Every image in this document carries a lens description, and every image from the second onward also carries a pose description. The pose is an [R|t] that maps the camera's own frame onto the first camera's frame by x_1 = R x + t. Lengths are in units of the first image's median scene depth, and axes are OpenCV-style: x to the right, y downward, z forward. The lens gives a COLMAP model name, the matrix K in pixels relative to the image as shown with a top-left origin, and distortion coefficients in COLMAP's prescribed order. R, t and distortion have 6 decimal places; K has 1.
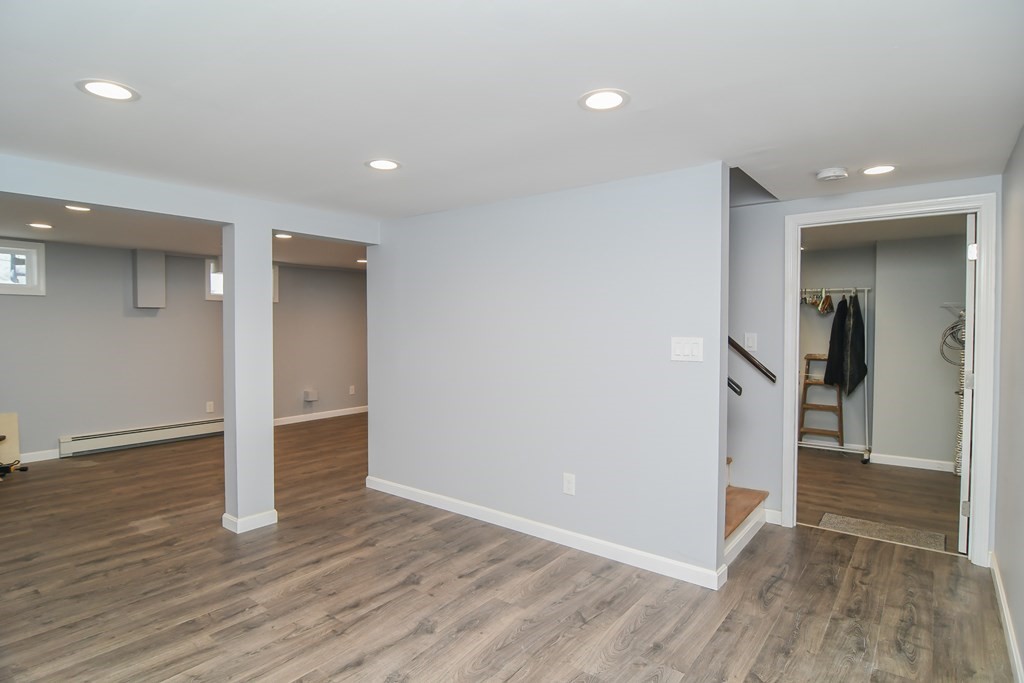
lens RADIAL K [[543.4, 0, 517.8], [0, 543.4, 347.8], [0, 0, 1]] dist [-0.007387, -0.010861]
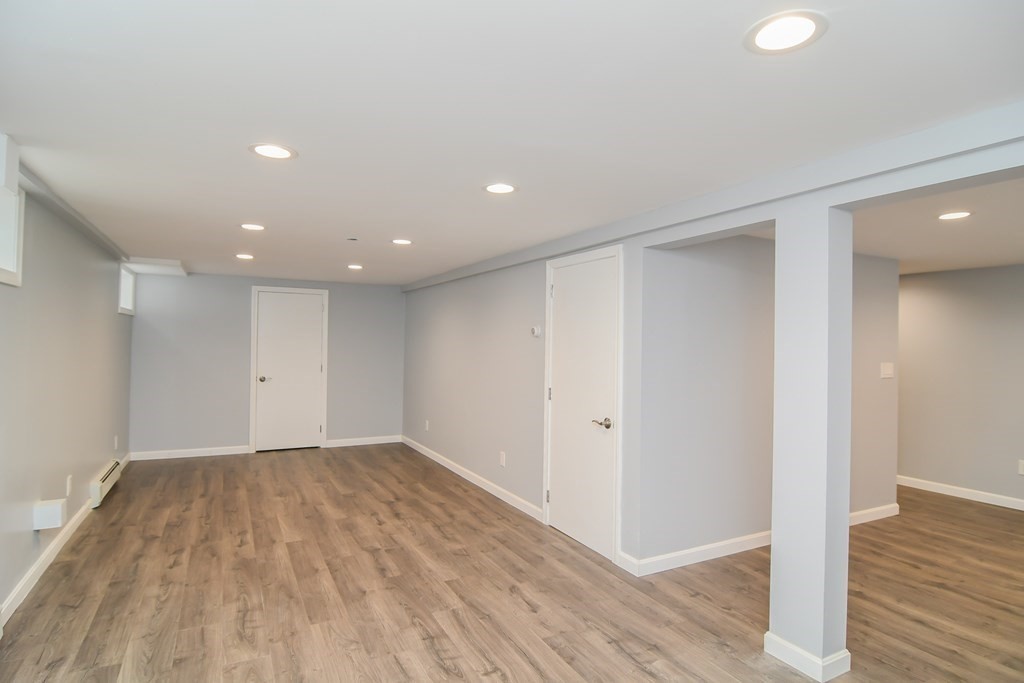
lens RADIAL K [[543.4, 0, 517.1], [0, 543.4, 335.1], [0, 0, 1]] dist [-0.007387, -0.010861]
pose [[0.403662, 0.034487, 0.914258, -1.411234], [0.014628, 0.998918, -0.044139, -0.041400], [-0.914791, 0.031191, 0.402721, 1.200358]]
